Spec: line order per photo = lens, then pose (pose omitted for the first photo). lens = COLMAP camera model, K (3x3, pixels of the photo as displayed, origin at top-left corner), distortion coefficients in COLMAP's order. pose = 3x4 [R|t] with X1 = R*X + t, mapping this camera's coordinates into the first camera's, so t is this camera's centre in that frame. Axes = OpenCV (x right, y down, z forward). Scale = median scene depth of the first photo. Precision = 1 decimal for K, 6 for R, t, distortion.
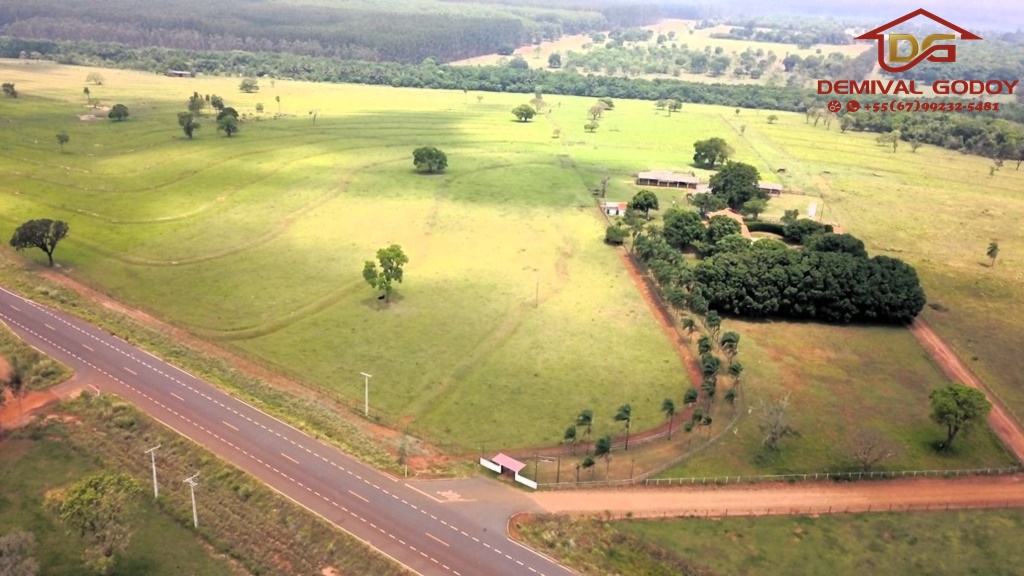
lens RADIAL K [[743.4, 0, 512.0], [0, 743.4, 288.0], [0, 0, 1]] dist [-0.009582, -0.004992]
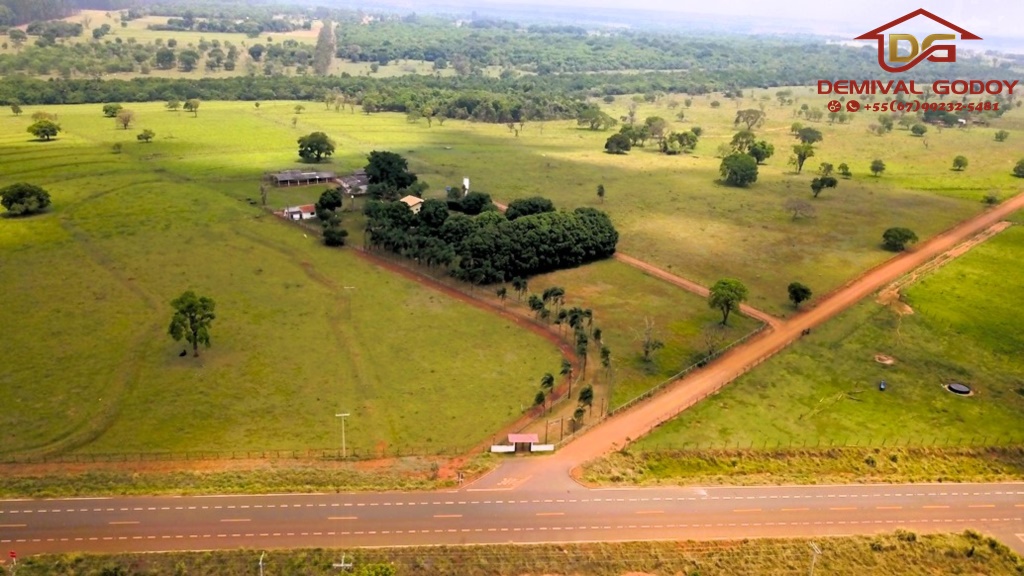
lens RADIAL K [[743.4, 0, 512.0], [0, 743.4, 288.0], [0, 0, 1]] dist [-0.009582, -0.004992]
pose [[0.769606, -0.237370, 0.592758, -0.118955], [0.229186, 0.969163, 0.090539, -0.016352], [-0.595970, 0.066173, 0.800276, 0.021495]]
